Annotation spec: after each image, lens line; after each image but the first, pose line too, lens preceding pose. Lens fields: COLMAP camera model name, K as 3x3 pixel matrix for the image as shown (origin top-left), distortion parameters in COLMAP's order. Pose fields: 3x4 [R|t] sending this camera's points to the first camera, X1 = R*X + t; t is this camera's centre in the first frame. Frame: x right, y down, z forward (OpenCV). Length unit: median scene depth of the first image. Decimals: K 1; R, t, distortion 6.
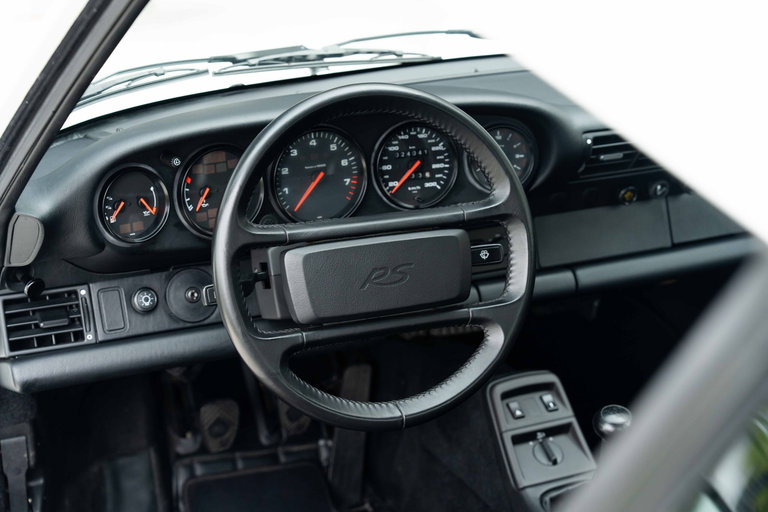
lens RADIAL K [[1343.1, 0, 381.8], [0, 1343.1, 255.9], [0, 0, 1]] dist [-0.154270, 0.000000]
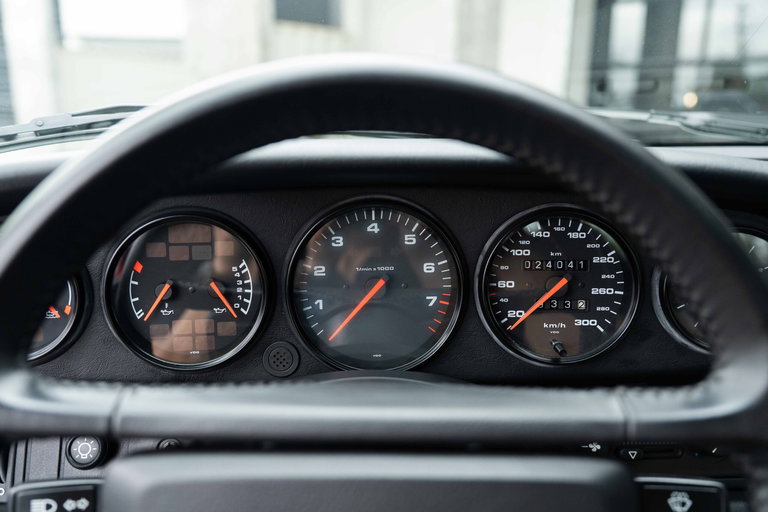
lens RADIAL K [[616.2, 0, 379.6], [0, 616.2, 255.3], [0, 0, 1]] dist [-0.008087, 0.006732]
pose [[0.921178, 0.085826, -0.379559, 0.053458], [-0.127467, 0.988114, -0.085927, -0.048877], [0.367672, 0.127535, 0.921169, 0.740480]]
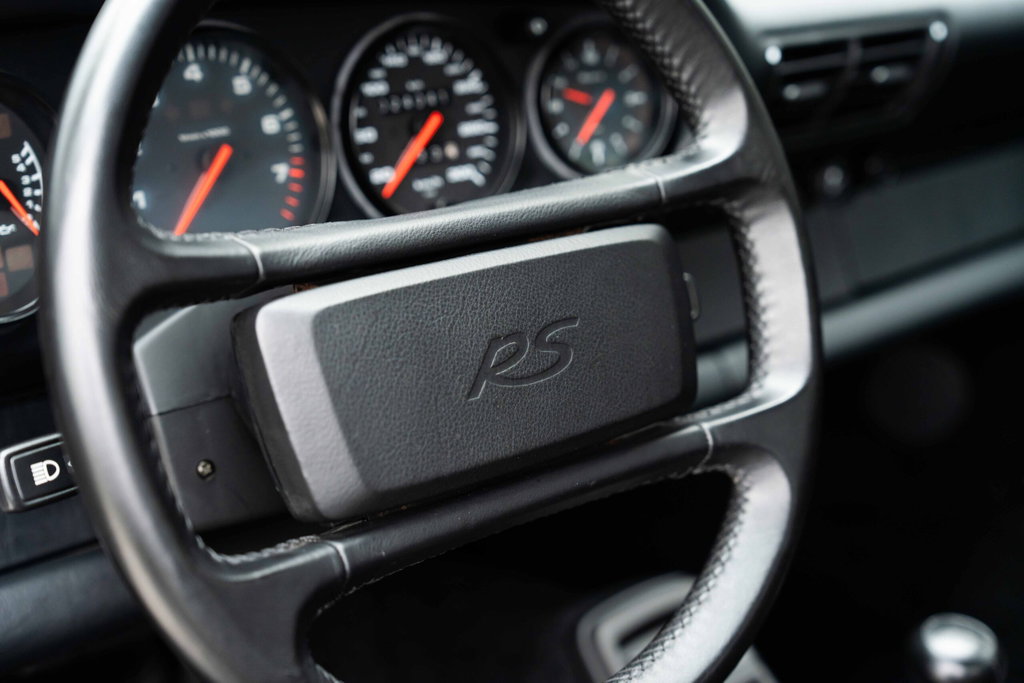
lens RADIAL K [[1658.0, 0, 539.5], [0, 1658.0, 378.3], [0, 0, 1]] dist [-0.007209, 0.000000]
pose [[0.935801, -0.120184, 0.331411, -0.124824], [0.138062, 0.989943, -0.030847, 0.031259], [-0.324370, 0.074622, 0.942982, 0.511829]]
